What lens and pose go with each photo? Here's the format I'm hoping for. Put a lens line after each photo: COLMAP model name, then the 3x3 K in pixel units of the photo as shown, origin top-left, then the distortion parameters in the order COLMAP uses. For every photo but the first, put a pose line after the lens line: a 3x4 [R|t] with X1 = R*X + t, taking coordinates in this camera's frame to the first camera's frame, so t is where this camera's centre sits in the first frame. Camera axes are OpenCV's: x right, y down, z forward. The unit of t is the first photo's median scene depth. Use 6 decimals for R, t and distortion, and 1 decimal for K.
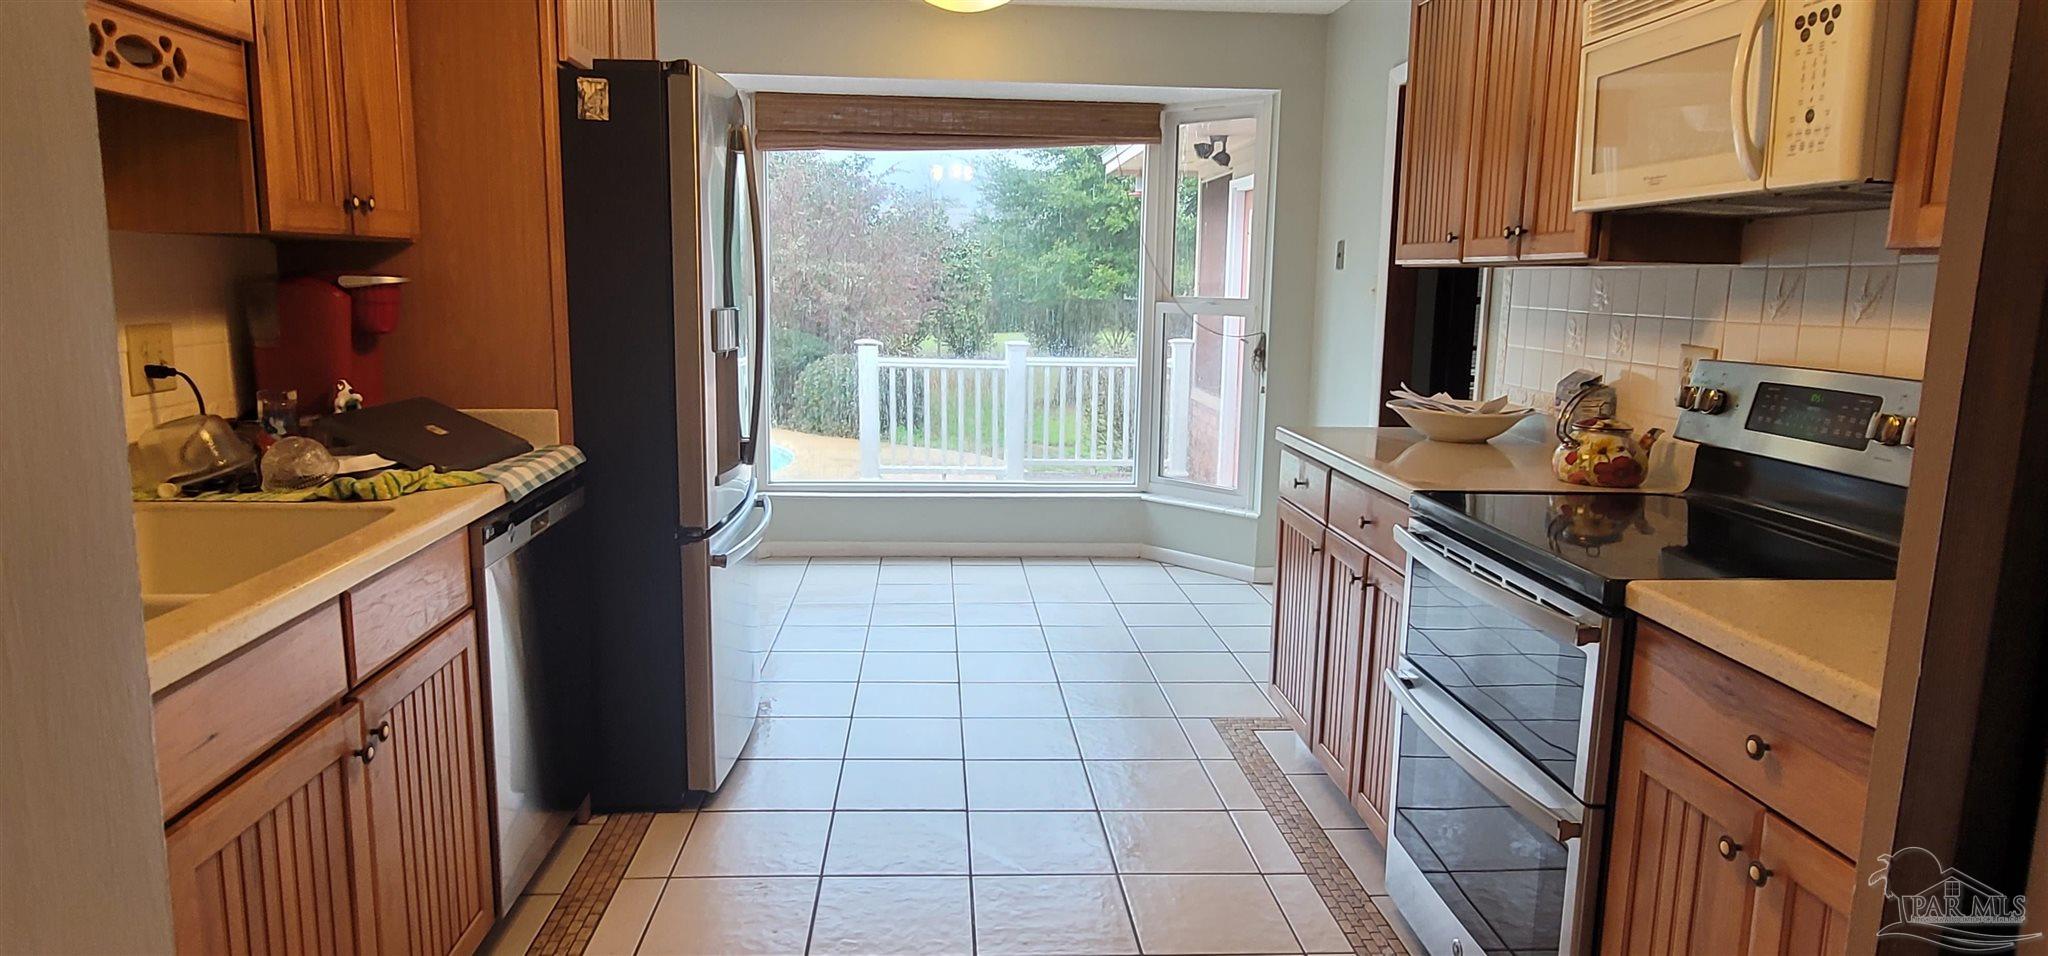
lens RADIAL K [[1244.5, 0, 1024.0], [0, 1244.5, 478.0], [0, 0, 1]] dist [-0.000376, 0.000373]
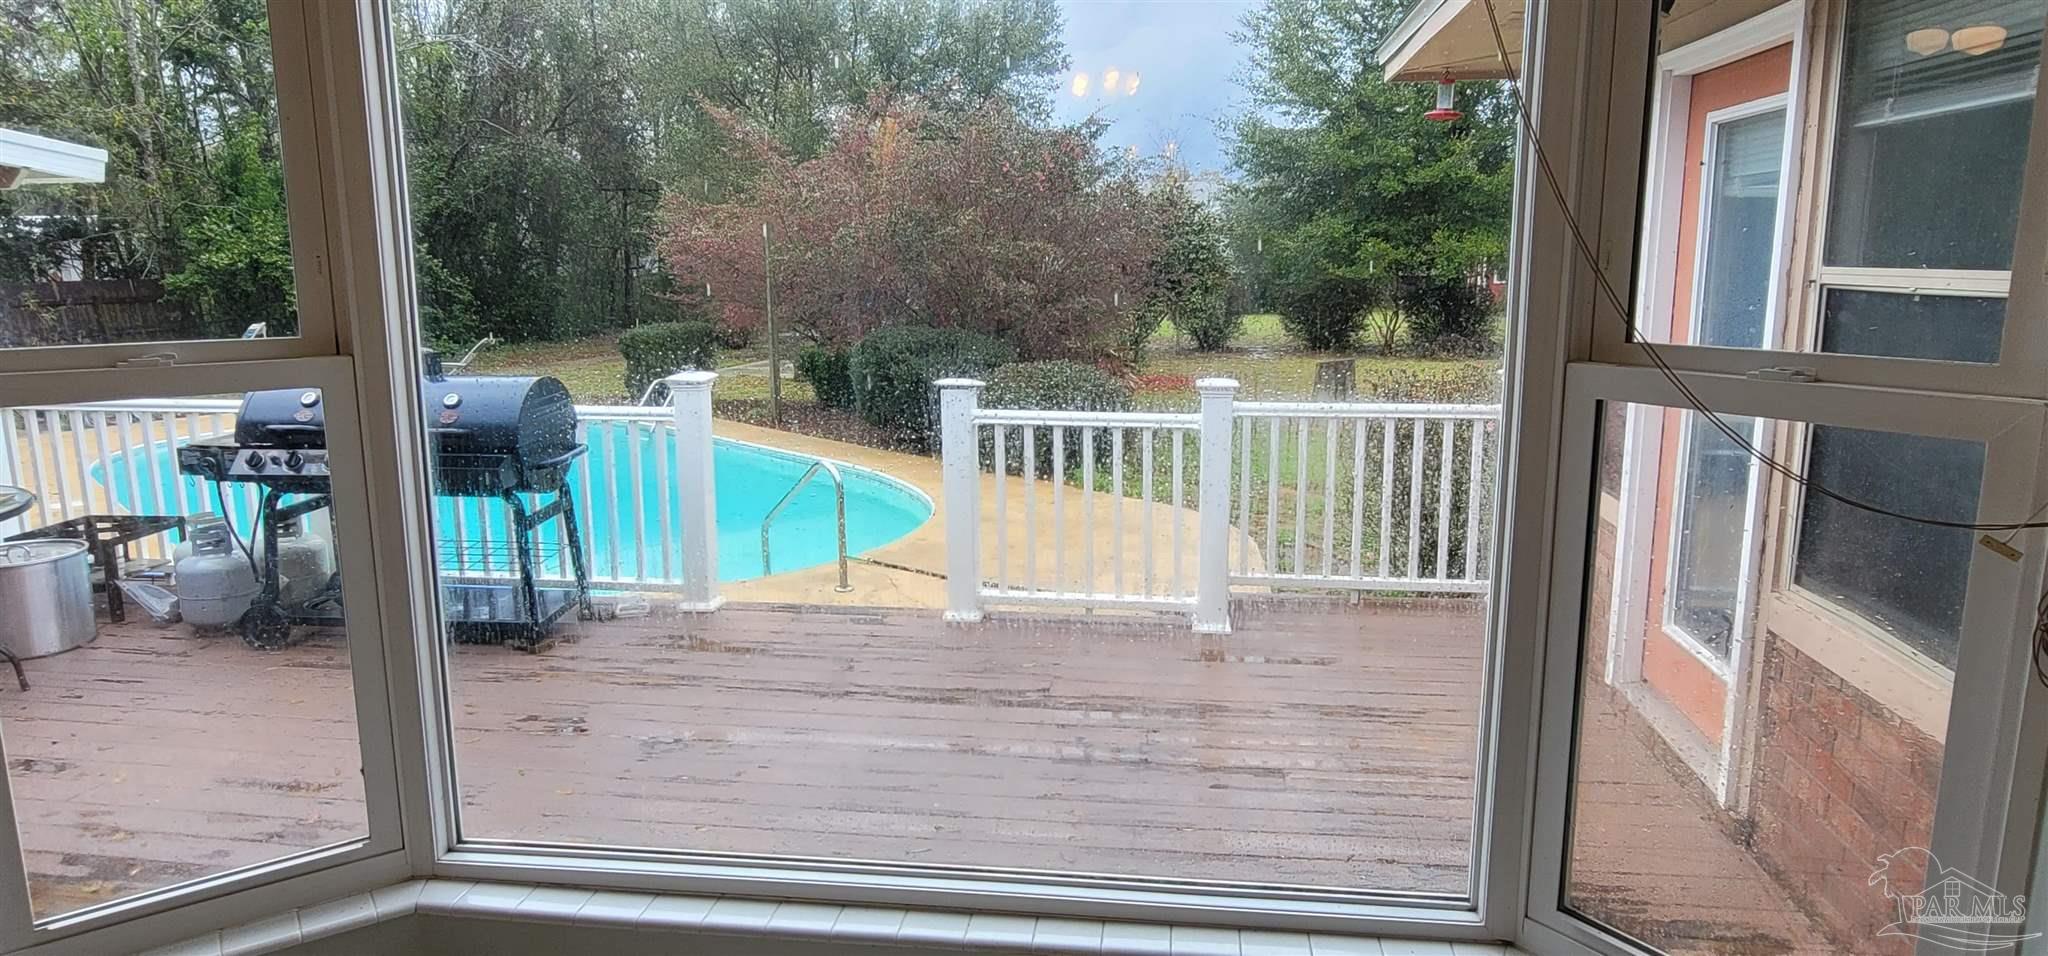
lens RADIAL K [[1244.5, 0, 1024.0], [0, 1244.5, 478.0], [0, 0, 1]] dist [-0.000376, 0.000373]
pose [[0.978535, 0.014823, -0.205547, 0.008177], [-0.011158, 0.999758, 0.018975, -0.024612], [0.205778, -0.016274, 0.978463, 0.140777]]
